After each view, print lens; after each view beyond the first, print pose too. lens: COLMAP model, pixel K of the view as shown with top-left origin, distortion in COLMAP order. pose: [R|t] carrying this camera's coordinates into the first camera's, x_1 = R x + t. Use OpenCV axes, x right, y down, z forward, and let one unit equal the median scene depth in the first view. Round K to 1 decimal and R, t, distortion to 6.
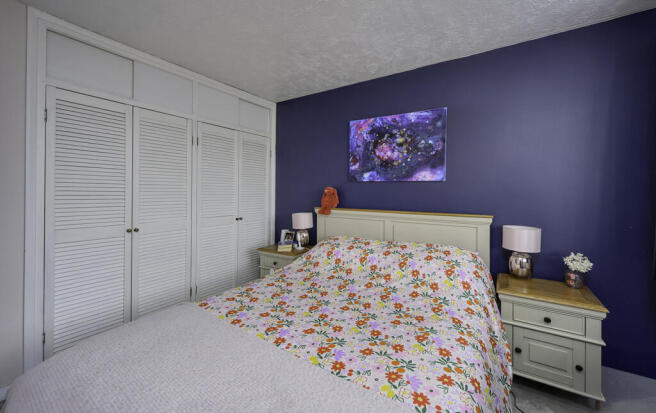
lens RADIAL K [[257.8, 0, 329.4], [0, 257.8, 191.4], [0, 0, 1]] dist [0.000216, -0.000019]
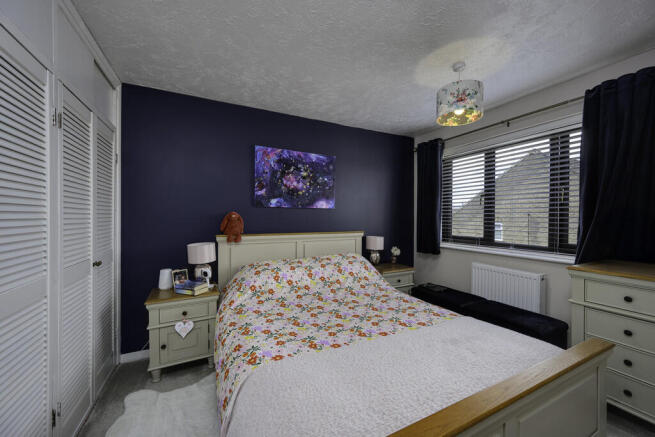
lens RADIAL K [[257.1, 0, 327.5], [0, 257.1, 218.5], [0, 0, 1]] dist [-0.001231, 0.000532]
pose [[0.505370, -0.011637, 0.862824, -0.700869], [0.001416, 0.999919, 0.012656, -0.005161], [-0.862901, -0.005174, 0.505346, 0.292890]]
